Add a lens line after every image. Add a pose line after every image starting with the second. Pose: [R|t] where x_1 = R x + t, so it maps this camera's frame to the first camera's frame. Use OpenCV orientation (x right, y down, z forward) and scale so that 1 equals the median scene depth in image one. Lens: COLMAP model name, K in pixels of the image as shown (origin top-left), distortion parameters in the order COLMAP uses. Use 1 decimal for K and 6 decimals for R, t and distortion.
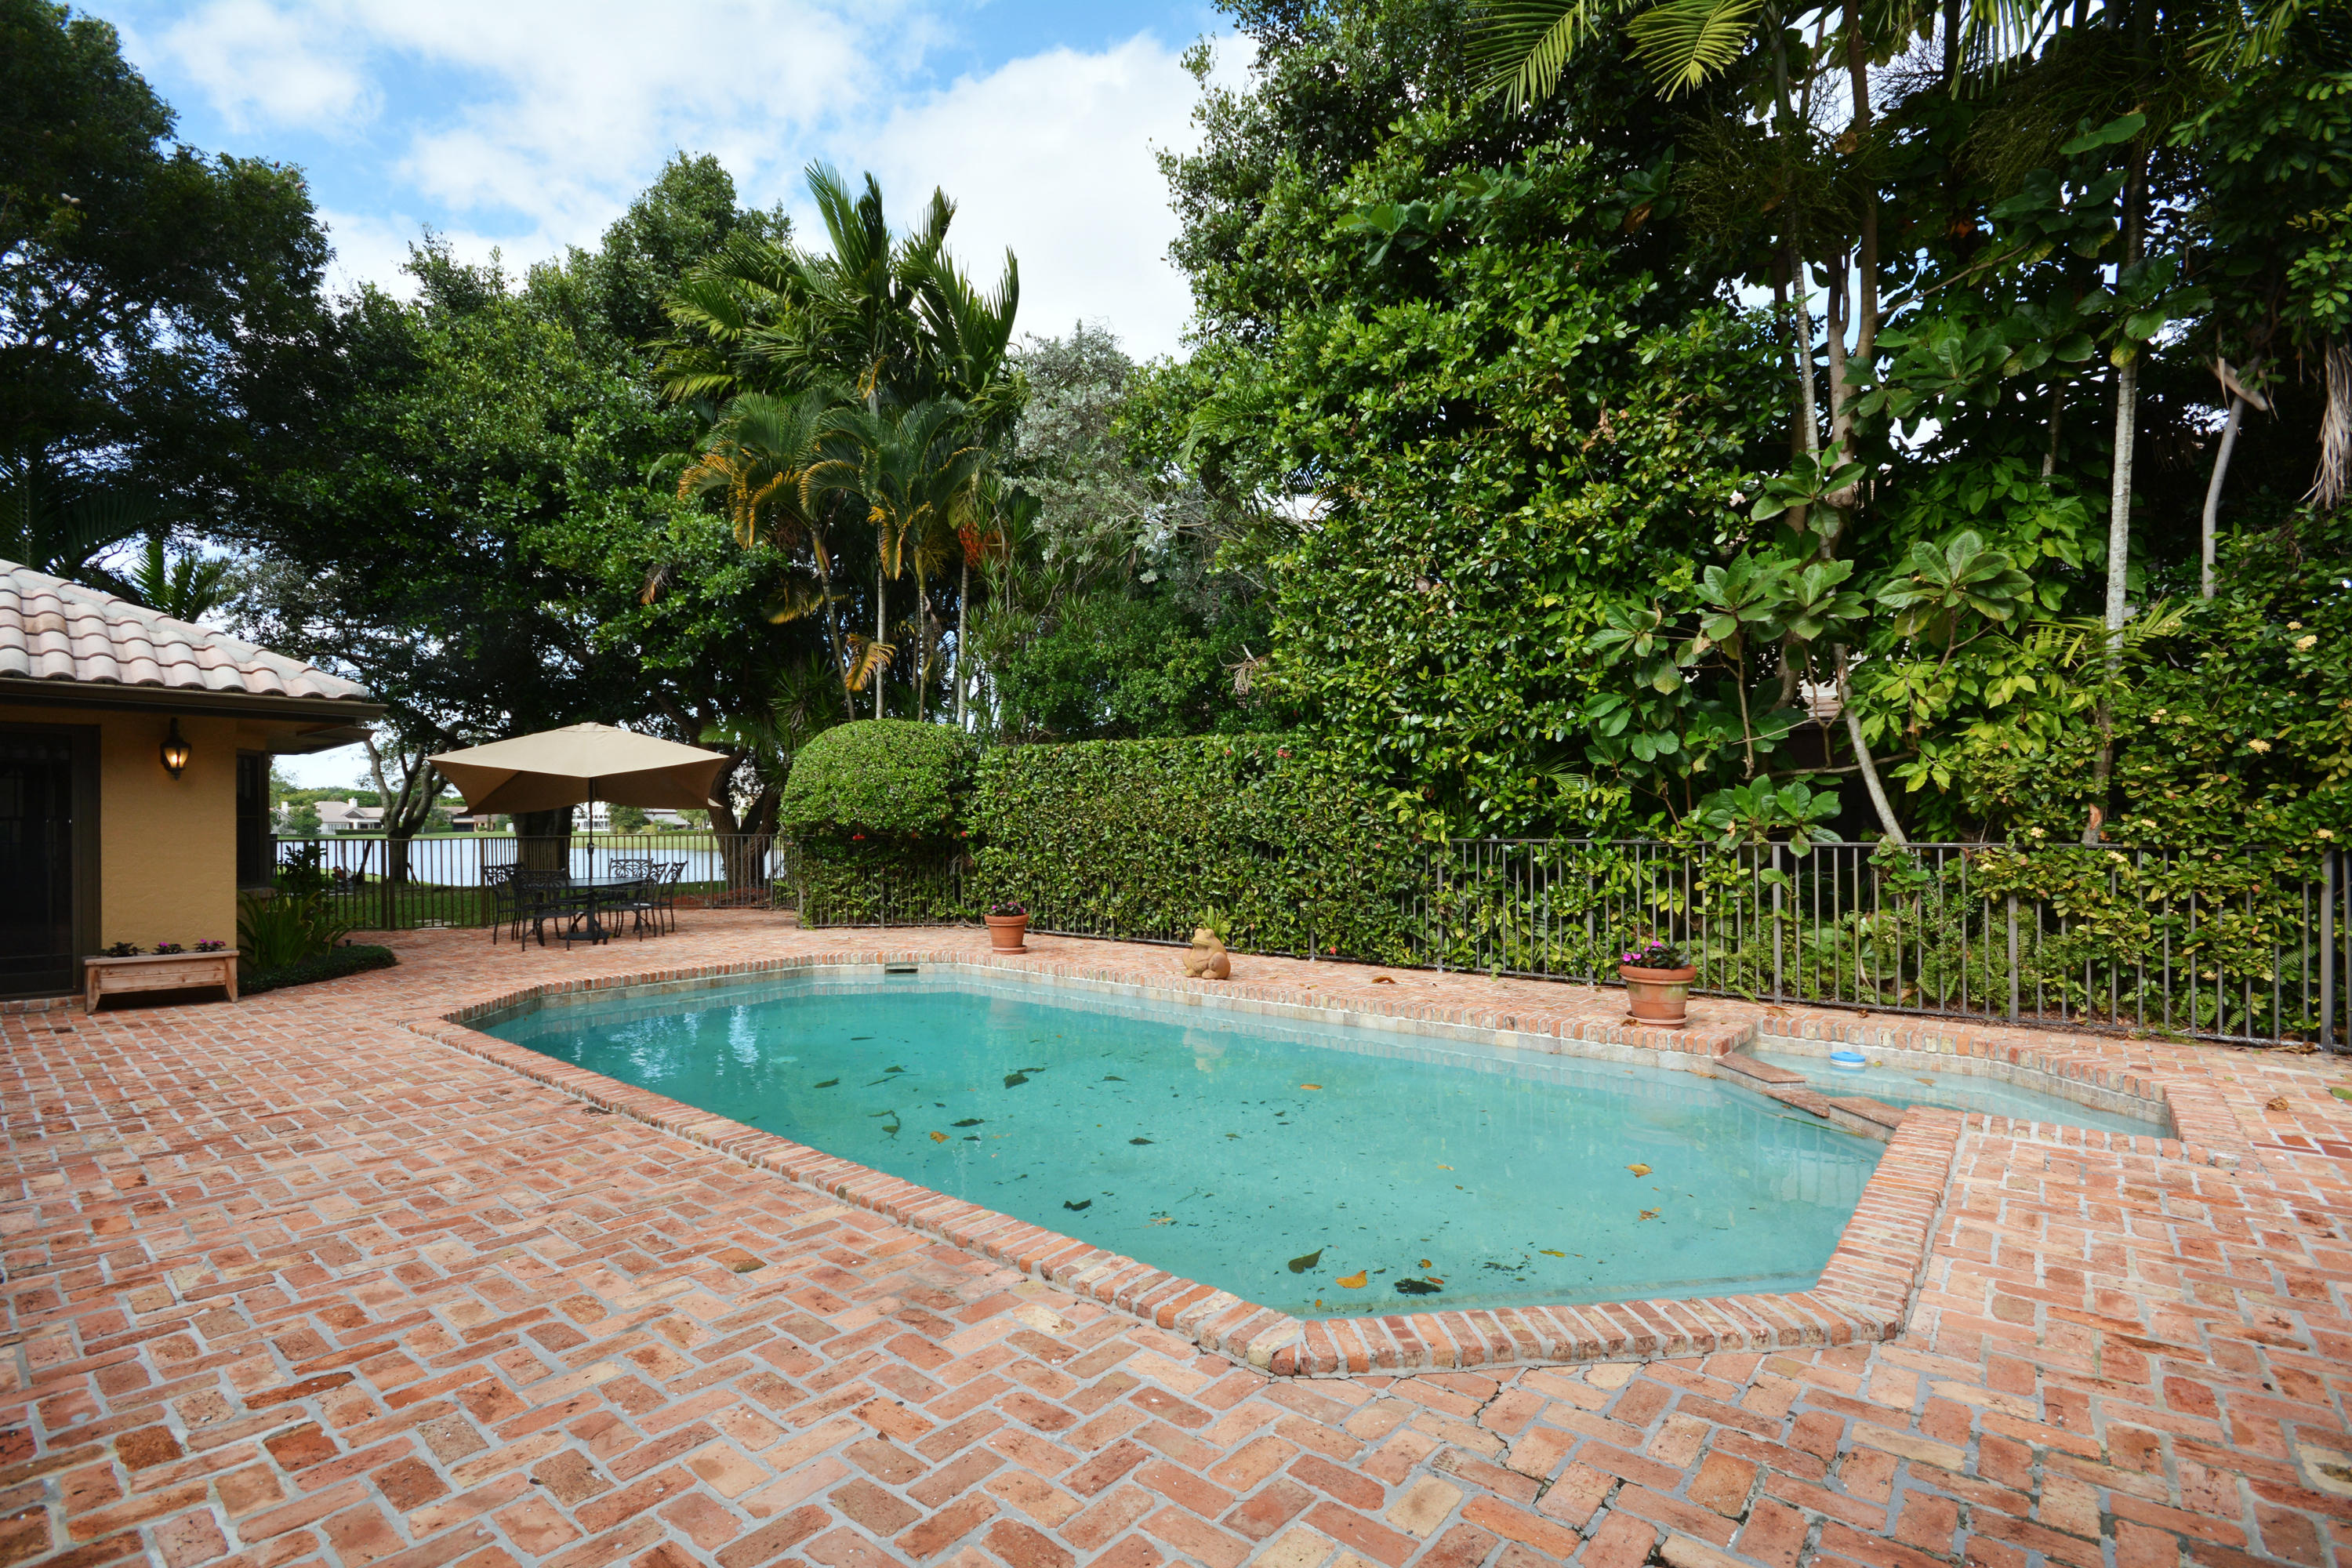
lens RADIAL K [[1038.2, 0, 1176.4], [0, 1038.2, 825.7], [0, 0, 1]] dist [0.035926, -0.025529]
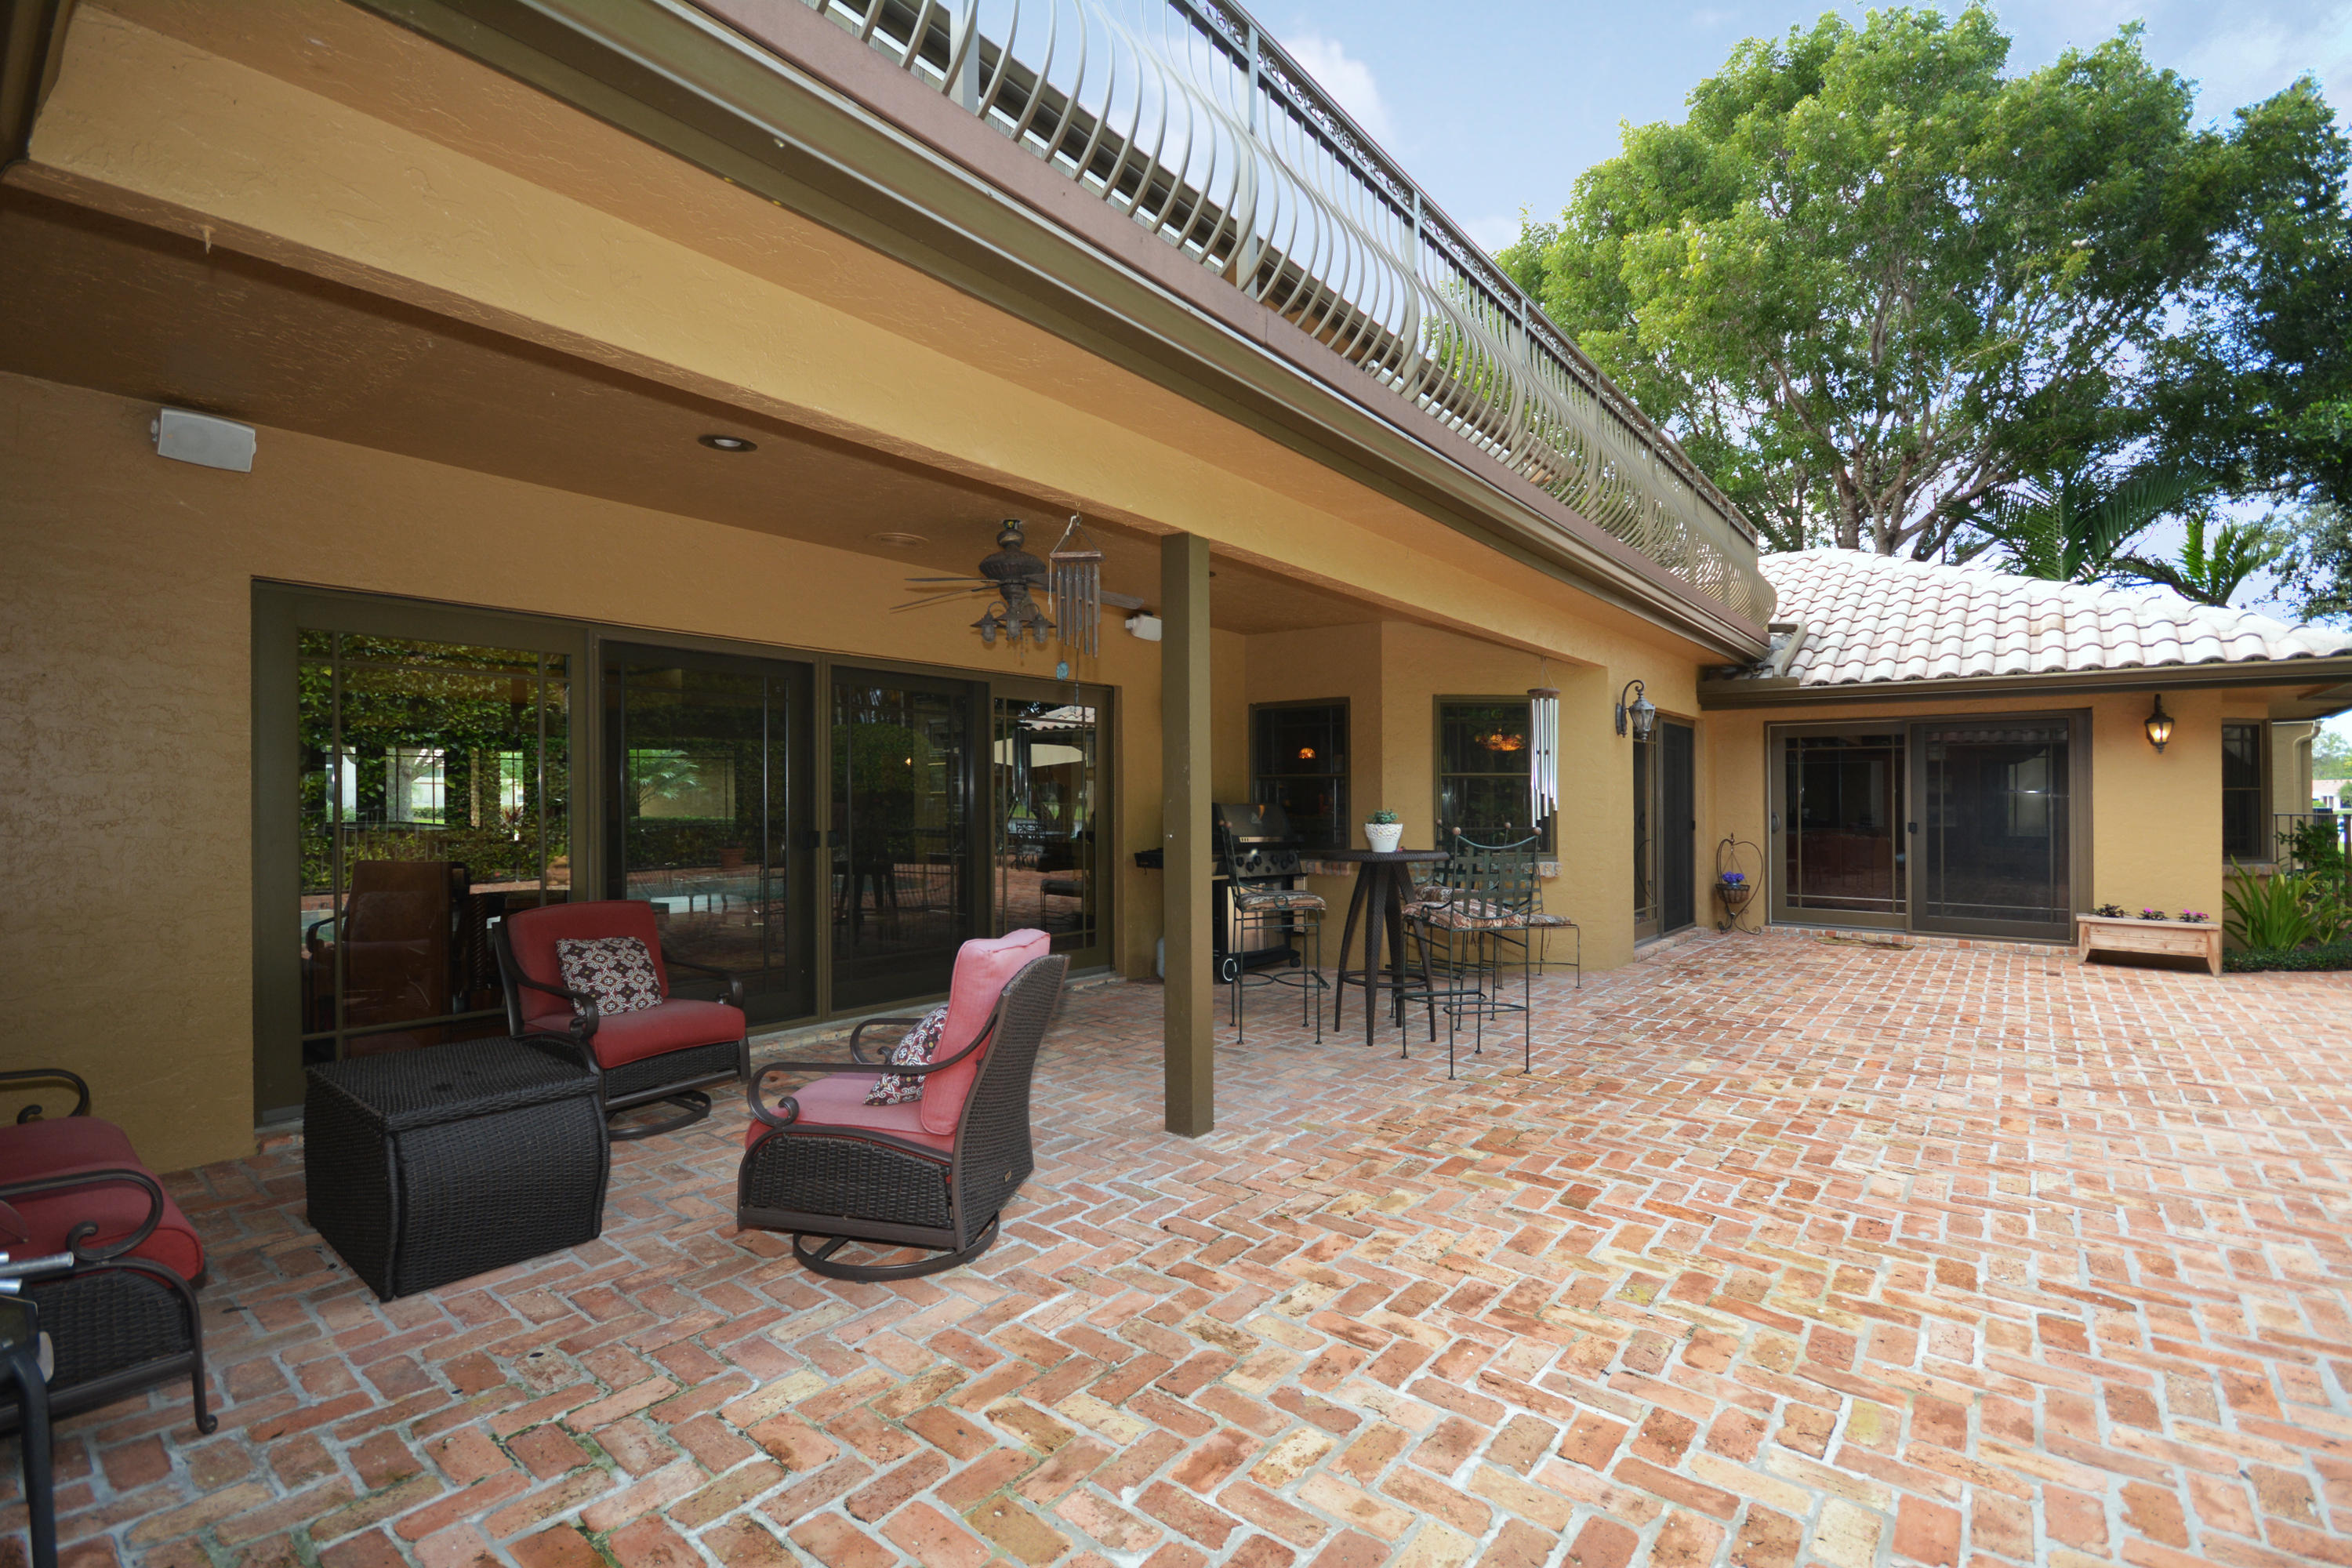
lens RADIAL K [[1063.9, 0, 1176.0], [0, 1063.9, 784.0], [0, 0, 1]] dist [0.000811, 0.000073]
pose [[0.023066, -0.010689, -0.999677, 0.483835], [-0.003912, 0.999934, -0.010782, 0.009129], [0.999726, 0.004160, 0.023022, -0.004567]]
